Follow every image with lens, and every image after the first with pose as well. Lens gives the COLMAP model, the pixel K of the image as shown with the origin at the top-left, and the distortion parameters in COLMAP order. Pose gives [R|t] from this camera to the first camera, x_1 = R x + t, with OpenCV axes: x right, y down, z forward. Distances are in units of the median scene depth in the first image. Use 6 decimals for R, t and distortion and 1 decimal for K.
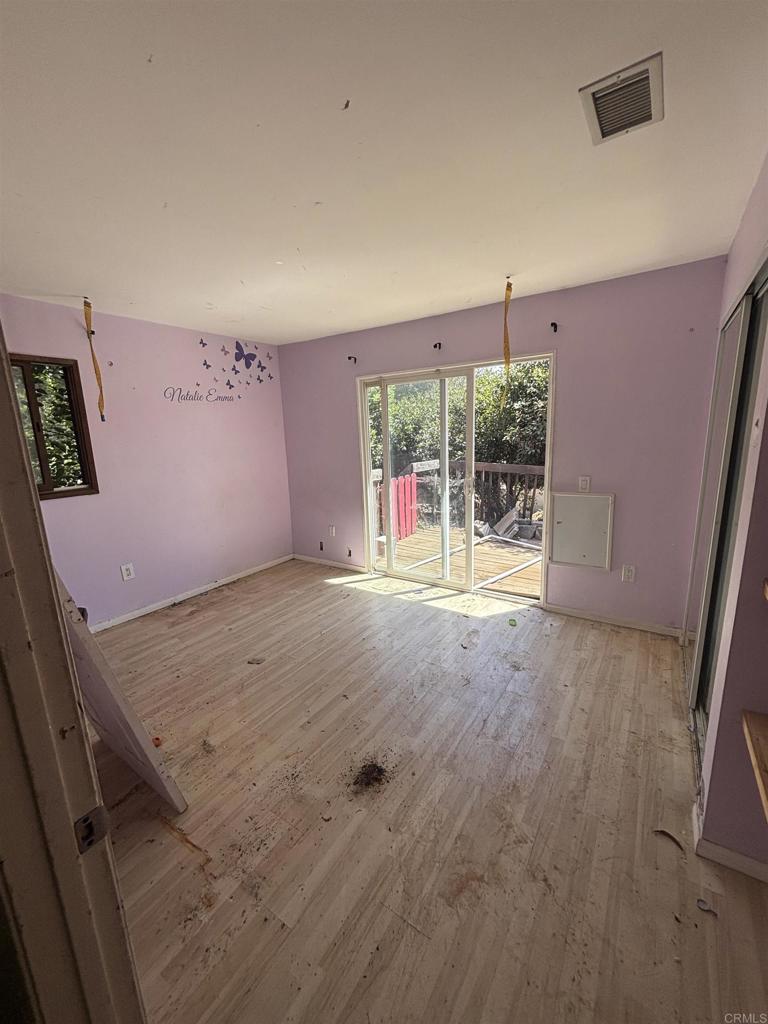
lens RADIAL K [[414.9, 0, 383.8], [0, 414.9, 512.2], [0, 0, 1]] dist [-0.002778, 0.001627]
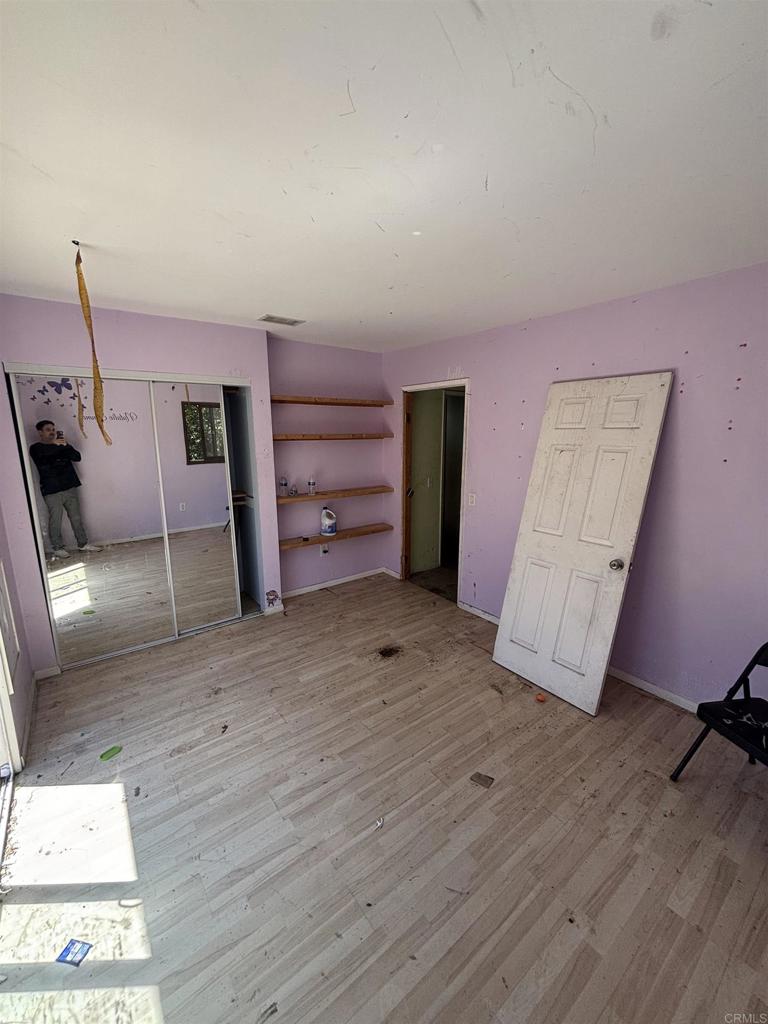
lens RADIAL K [[414.9, 0, 384.8], [0, 414.9, 511.7], [0, 0, 1]] dist [-0.002778, 0.001627]
pose [[-0.944969, -0.029333, 0.325842, -0.416496], [0.097722, 0.925196, 0.366691, -0.393302], [-0.312223, 0.378353, -0.871416, 1.697956]]
